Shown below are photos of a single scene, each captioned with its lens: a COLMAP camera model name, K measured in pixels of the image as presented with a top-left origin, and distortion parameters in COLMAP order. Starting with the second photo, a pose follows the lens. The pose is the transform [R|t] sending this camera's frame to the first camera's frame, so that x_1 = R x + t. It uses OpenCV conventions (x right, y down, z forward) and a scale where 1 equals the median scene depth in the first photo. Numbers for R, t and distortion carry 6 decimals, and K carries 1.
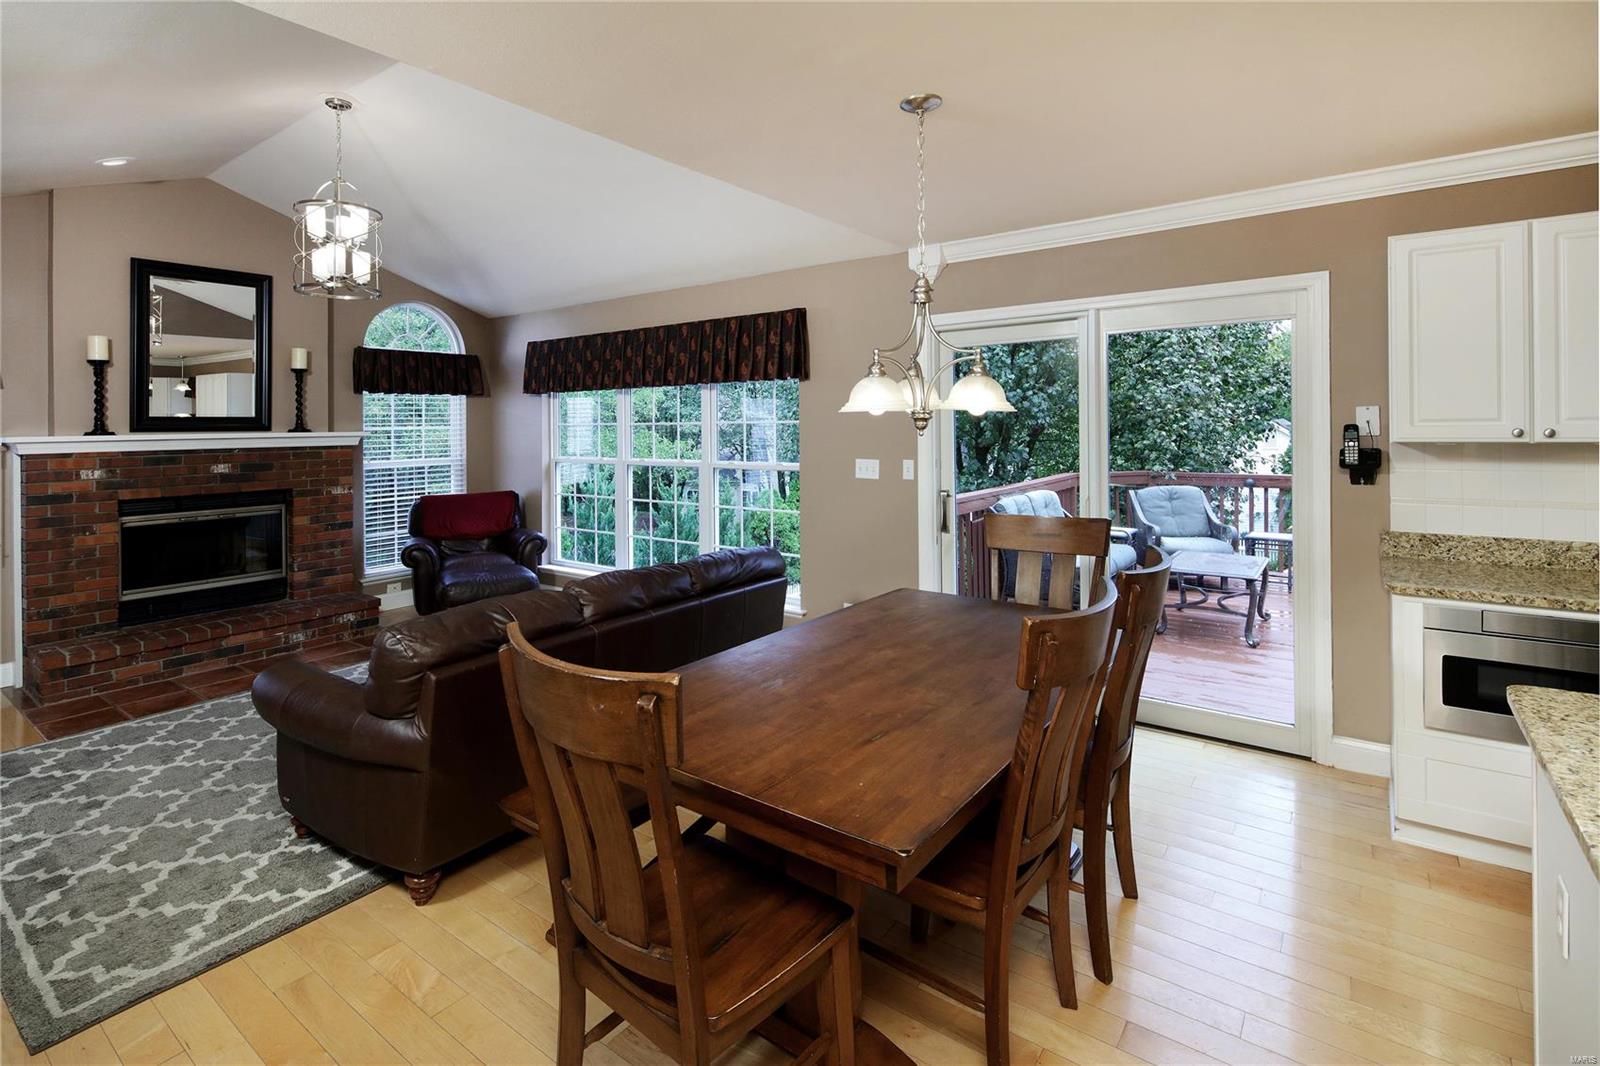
lens RADIAL K [[771.6, 0, 800.8], [0, 771.6, 425.0], [0, 0, 1]] dist [0.016056, -0.004496]
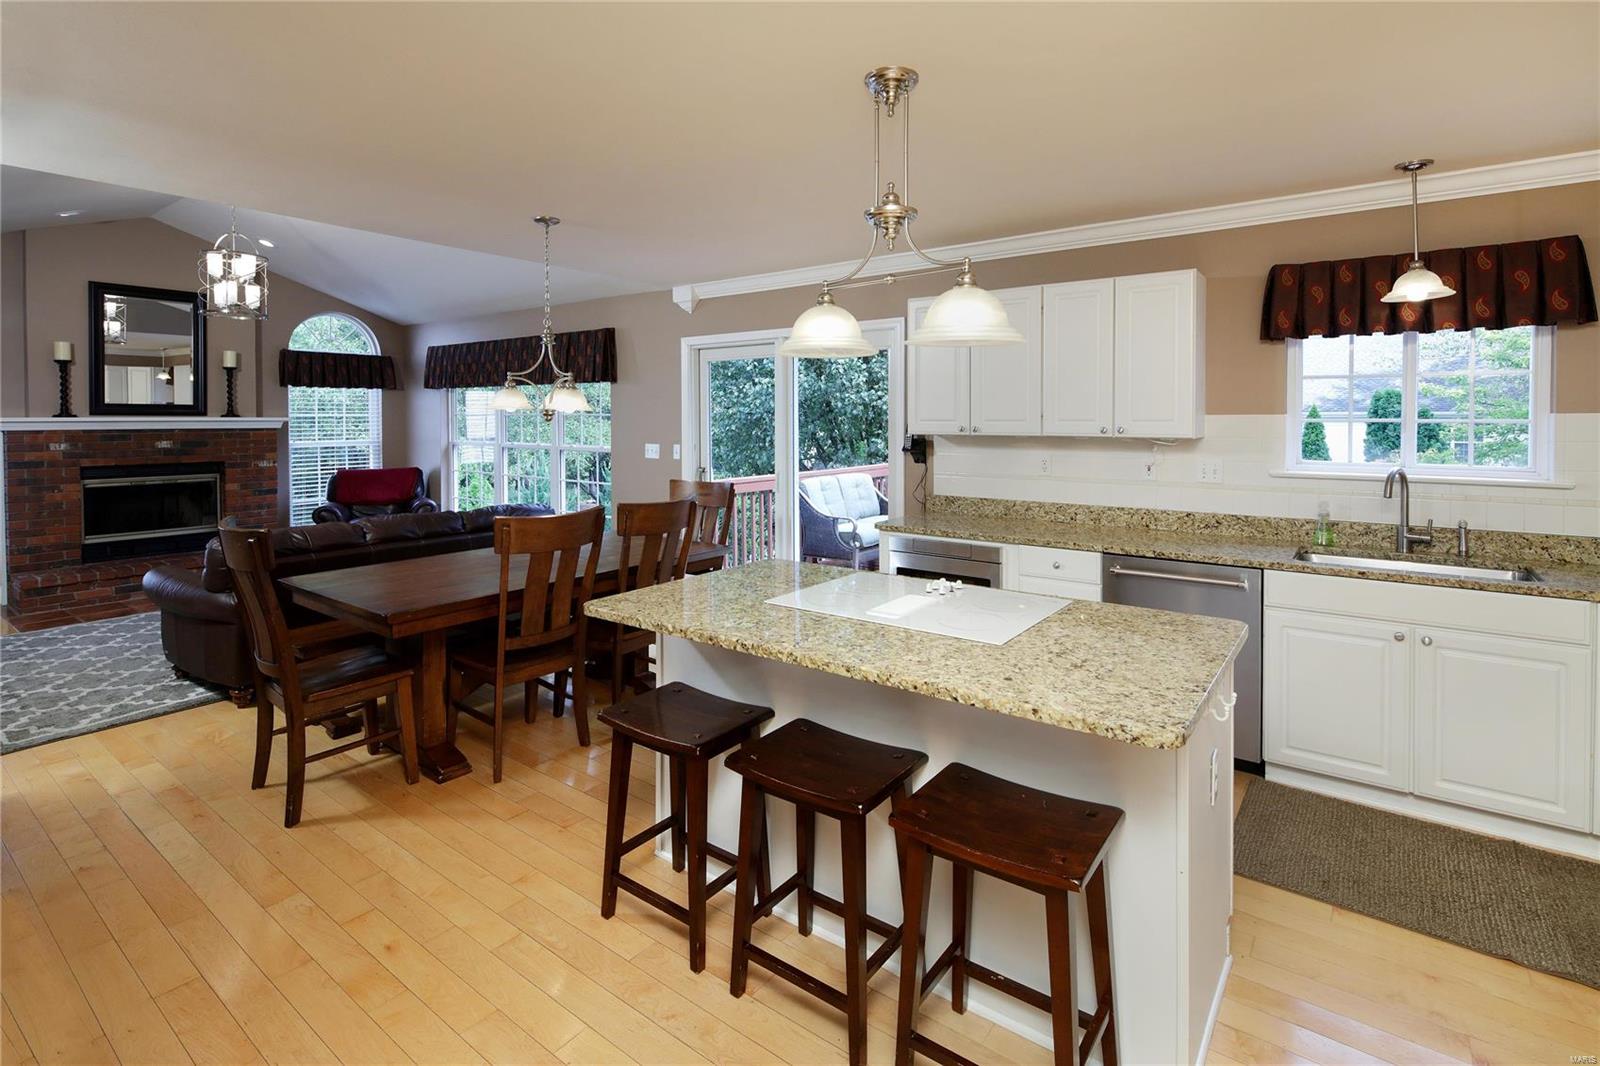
lens RADIAL K [[771.6, 0, 835.8], [0, 771.6, 439.1], [0, 0, 1]] dist [0.016056, -0.004496]
pose [[0.999813, 0.014721, 0.012573, 4.580074], [-0.015054, 0.999526, 0.026852, -0.055937], [-0.012172, -0.027037, 0.999560, -3.960363]]
